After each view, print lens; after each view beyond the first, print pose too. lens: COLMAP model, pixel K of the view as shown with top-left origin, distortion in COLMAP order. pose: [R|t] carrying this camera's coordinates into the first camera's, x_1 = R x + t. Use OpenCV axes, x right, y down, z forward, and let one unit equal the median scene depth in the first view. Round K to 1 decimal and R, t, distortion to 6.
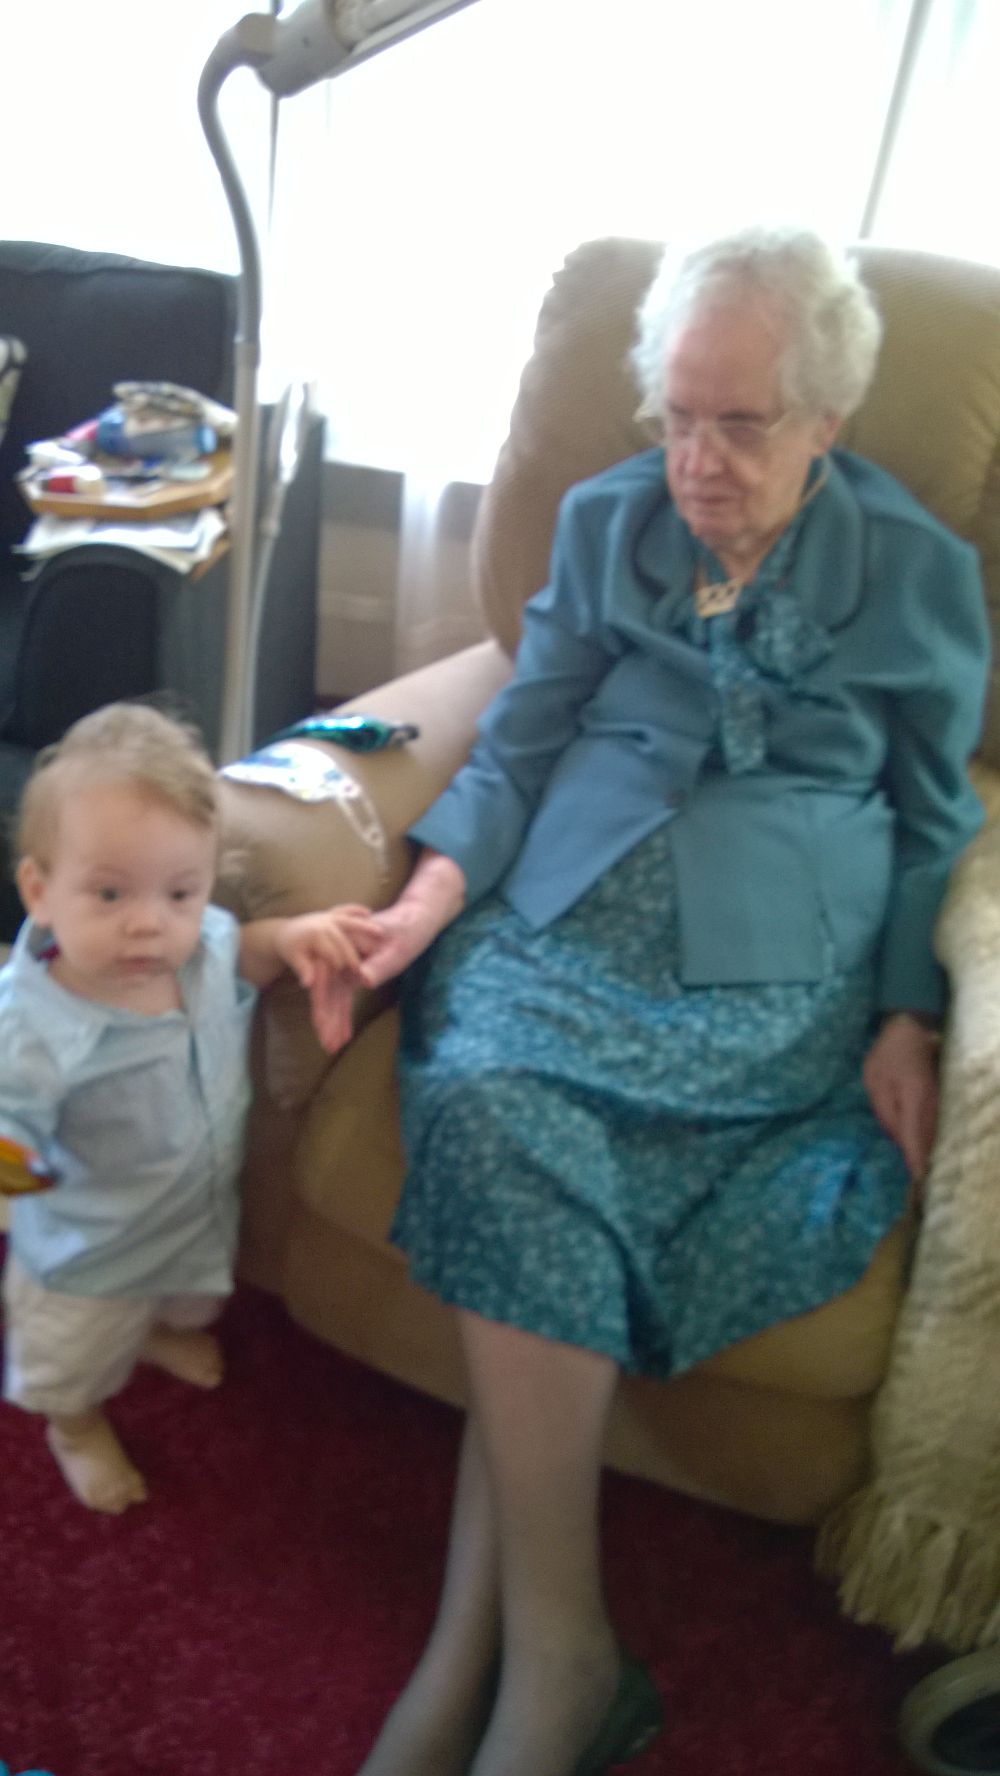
lens RADIAL K [[1349.0, 0, 501.6], [0, 1349.0, 851.3], [0, 0, 1]] dist [0.008183, -0.045740]
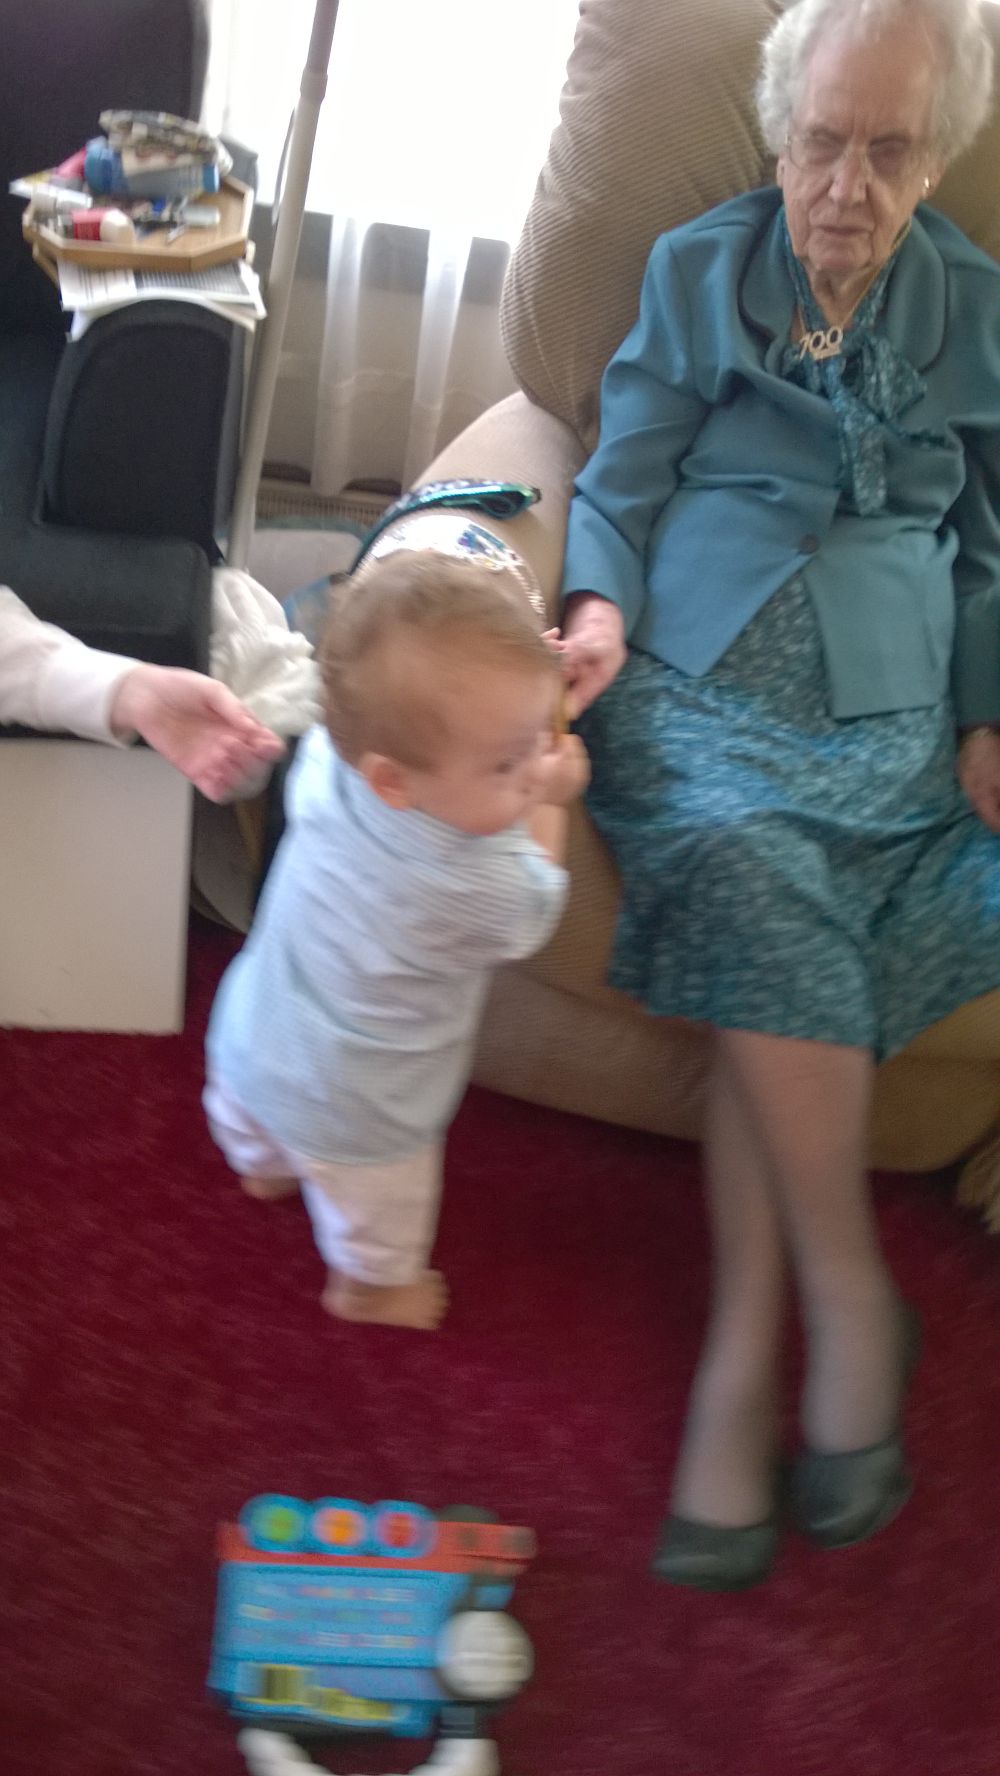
lens RADIAL K [[1349.5, 0, 530.9], [0, 1349.5, 856.5], [0, 0, 1]] dist [-0.021446, -0.030804]
pose [[0.962703, -0.124815, 0.240051, -0.364329], [0.078100, 0.977664, 0.195125, -0.023152], [-0.259044, -0.169099, 0.950948, 0.018107]]
